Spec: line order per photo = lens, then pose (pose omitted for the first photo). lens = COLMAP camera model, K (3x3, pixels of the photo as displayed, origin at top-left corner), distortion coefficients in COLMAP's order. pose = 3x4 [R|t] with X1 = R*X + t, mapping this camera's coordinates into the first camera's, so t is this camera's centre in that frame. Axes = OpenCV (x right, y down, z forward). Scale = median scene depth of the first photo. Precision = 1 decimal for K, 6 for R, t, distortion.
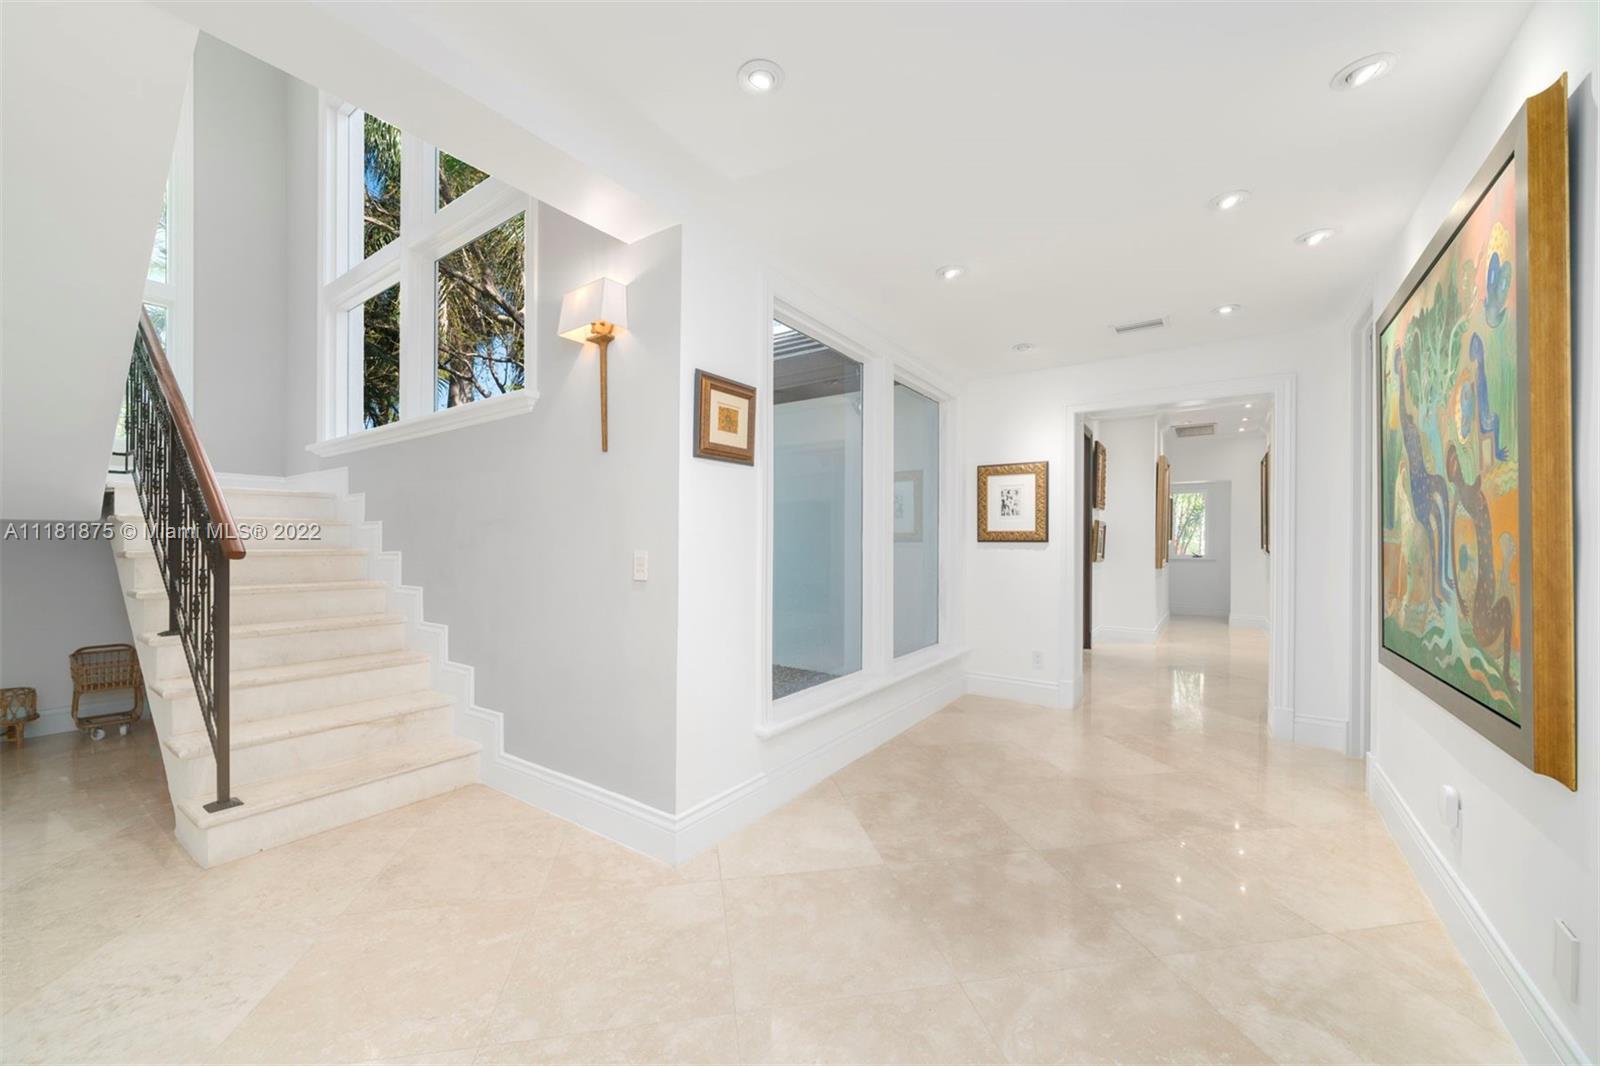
lens RADIAL K [[620.0, 0, 794.2], [0, 620.0, 537.0], [0, 0, 1]] dist [0.000840, 0.000382]
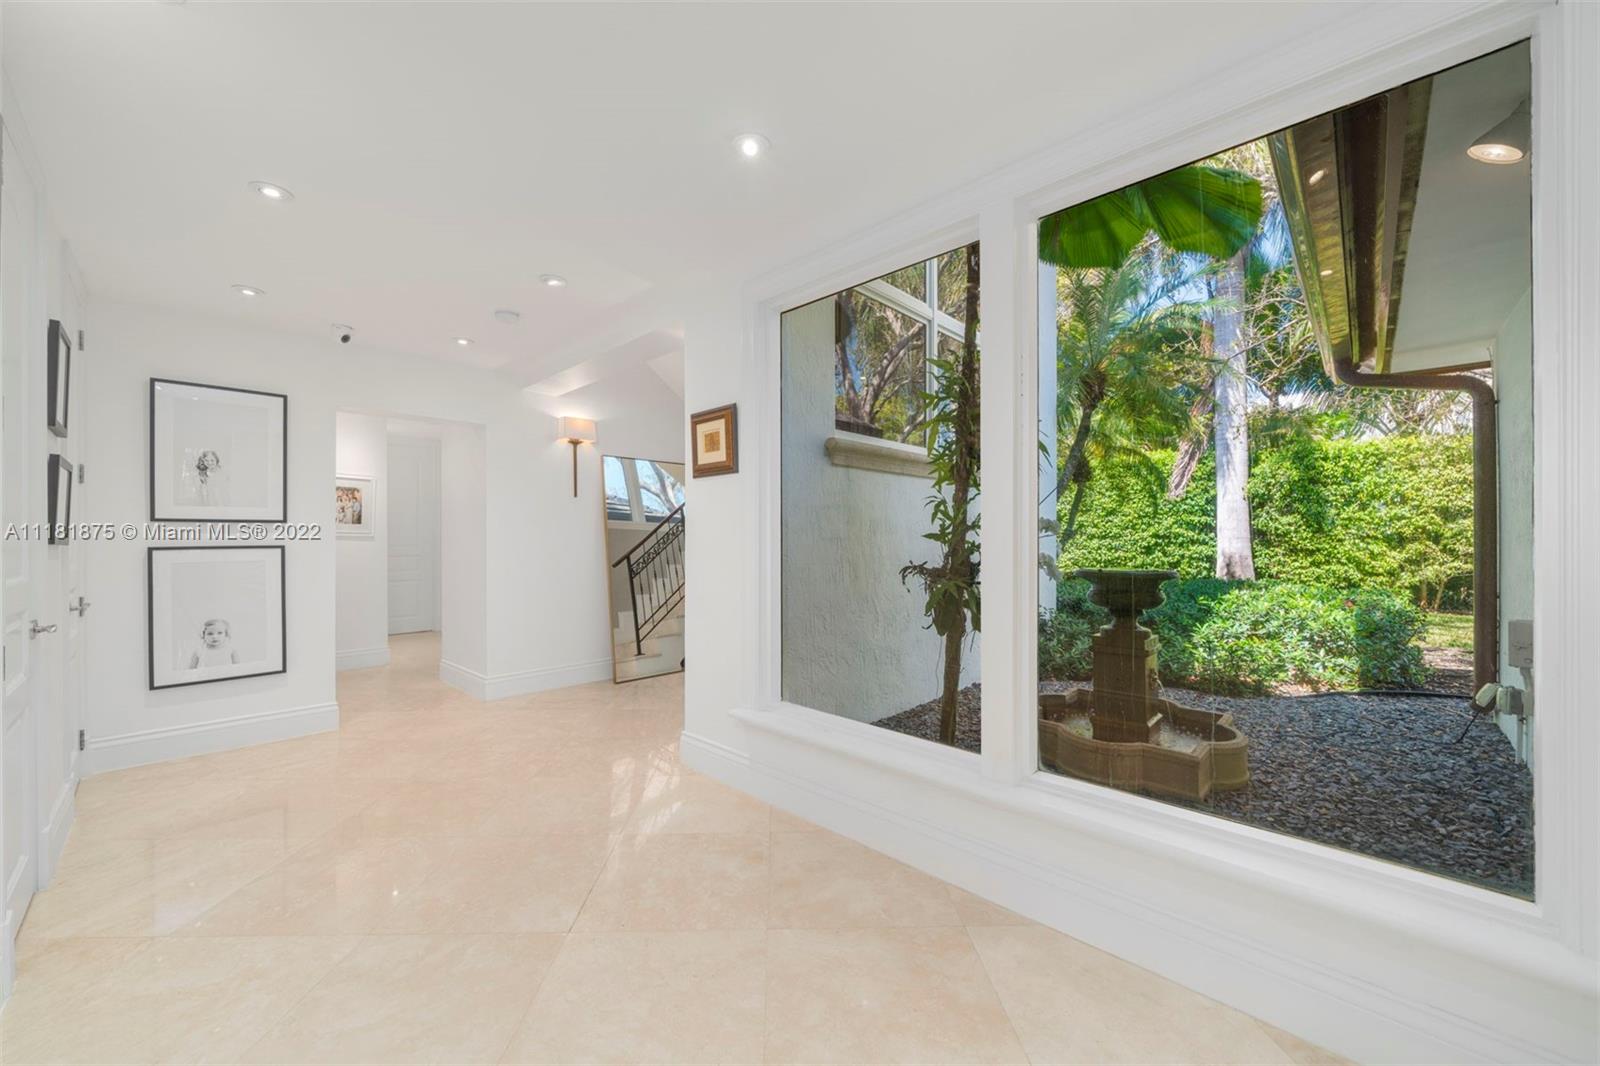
lens RADIAL K [[620.0, 0, 794.2], [0, 620.0, 537.0], [0, 0, 1]] dist [0.000840, 0.000382]
pose [[-0.166959, 0.000249, -0.985964, 1.047979], [0.003434, 0.999994, -0.000329, 0.002341], [0.985958, -0.003440, -0.166959, 1.324153]]
